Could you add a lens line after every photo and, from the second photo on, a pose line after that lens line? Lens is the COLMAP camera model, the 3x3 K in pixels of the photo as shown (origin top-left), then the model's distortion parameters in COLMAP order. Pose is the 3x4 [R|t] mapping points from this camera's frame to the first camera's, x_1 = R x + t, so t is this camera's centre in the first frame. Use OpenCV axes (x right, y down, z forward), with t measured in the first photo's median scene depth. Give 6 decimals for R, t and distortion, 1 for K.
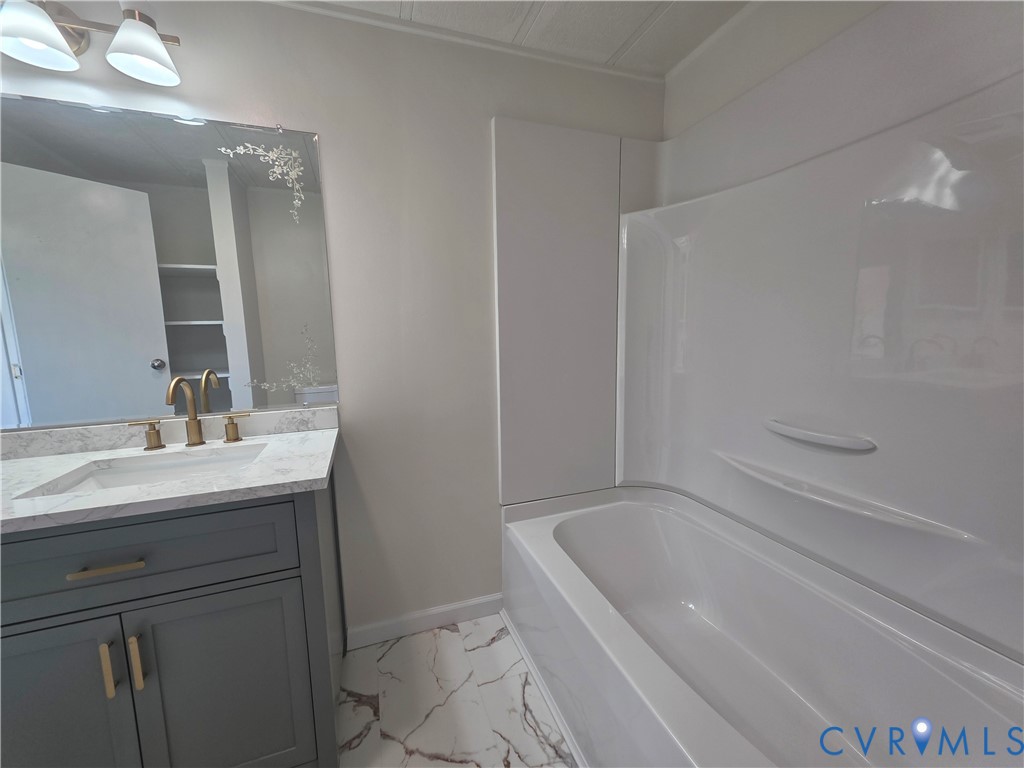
lens RADIAL K [[408.8, 0, 513.4], [0, 408.8, 382.1], [0, 0, 1]] dist [0.004441, -0.000912]
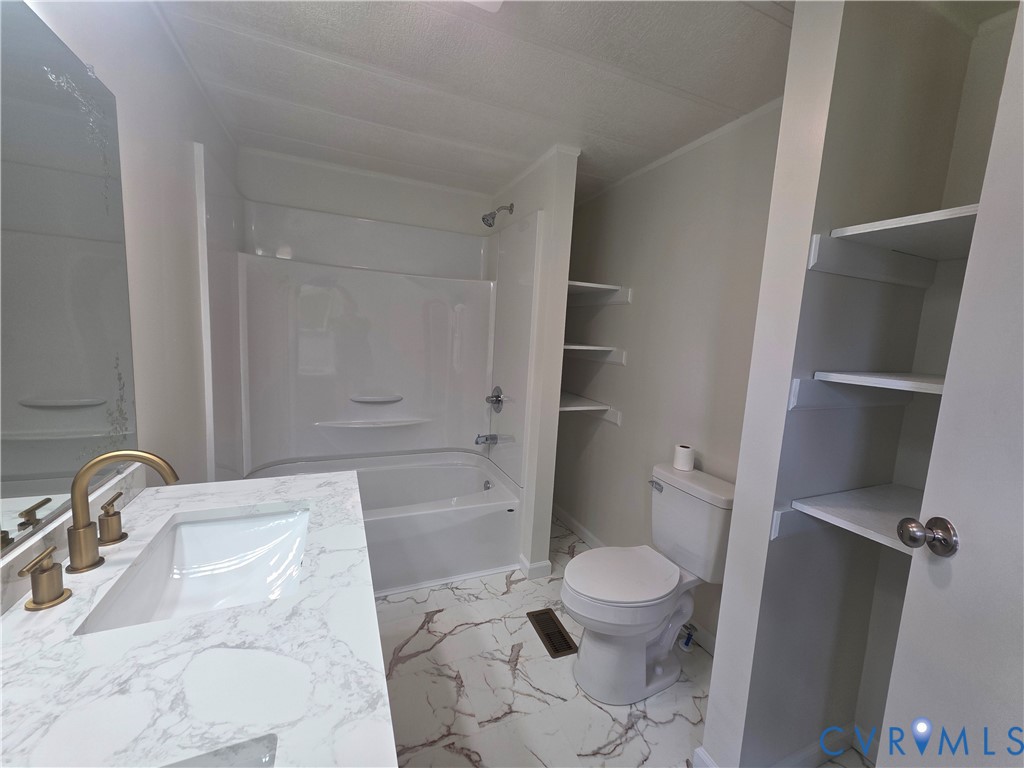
lens RADIAL K [[408.8, 0, 512.5], [0, 408.8, 386.3], [0, 0, 1]] dist [0.004441, -0.000912]
pose [[-0.057061, -0.103624, 0.992978, -1.333753], [0.076634, 0.991210, 0.107843, -0.114446], [-0.995425, 0.082249, -0.048618, 0.383759]]
